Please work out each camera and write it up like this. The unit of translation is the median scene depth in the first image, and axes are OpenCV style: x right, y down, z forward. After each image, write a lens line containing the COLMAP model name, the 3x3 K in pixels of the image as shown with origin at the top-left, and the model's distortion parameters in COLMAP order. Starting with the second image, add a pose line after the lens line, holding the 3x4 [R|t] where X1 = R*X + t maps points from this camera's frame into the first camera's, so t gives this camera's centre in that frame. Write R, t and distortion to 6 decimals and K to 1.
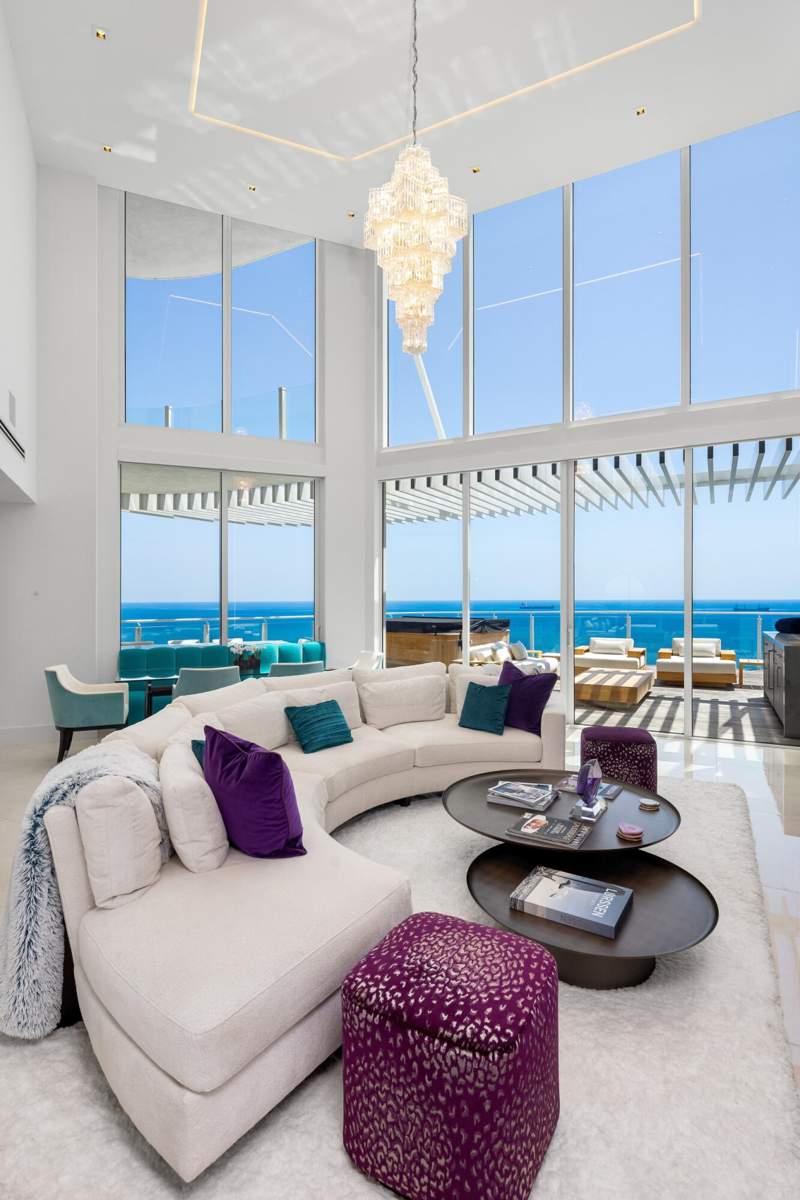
lens RADIAL K [[616.4, 0, 400.0], [0, 616.4, 600.0], [0, 0, 1]] dist [0.002609, 0.000333]
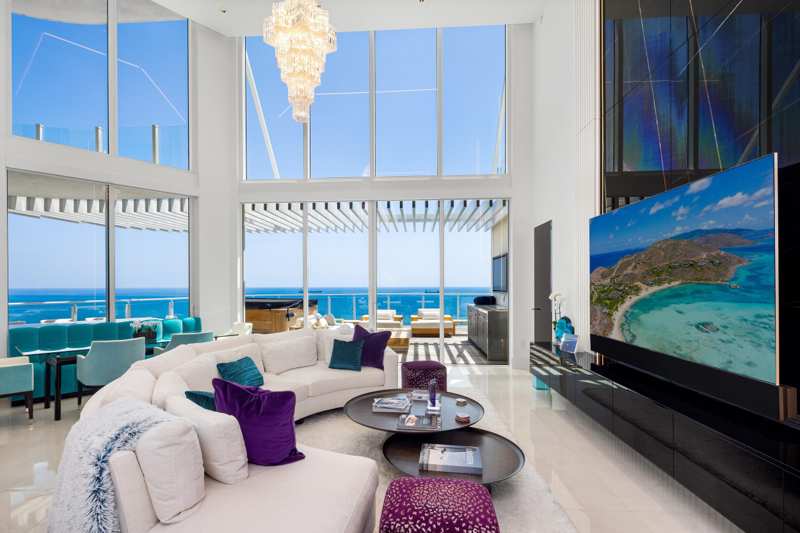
lens RADIAL K [[399.1, 0, 397.8], [0, 399.1, 289.2], [0, 0, 1]] dist [0.001585, -0.000188]
pose [[0.913619, -0.001458, 0.406568, -0.110154], [-0.000886, 0.999984, 0.005576, 0.000902], [-0.406570, -0.005455, 0.913604, 0.012340]]
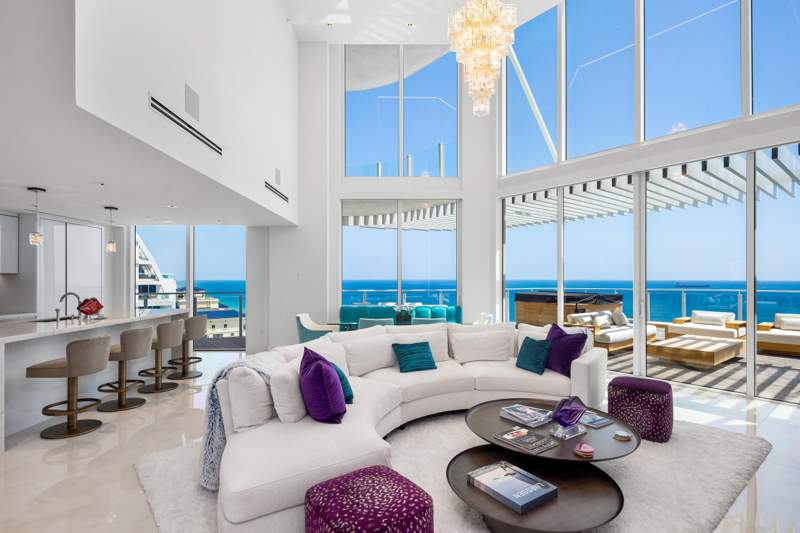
lens RADIAL K [[403.0, 0, 373.1], [0, 403.0, 276.1], [0, 0, 1]] dist [0.001883, 0.000302]
pose [[0.908930, 0.002176, -0.416944, 0.133402], [-0.005168, 0.999968, -0.006048, 0.000367], [0.416917, 0.007652, 0.908912, -0.001125]]
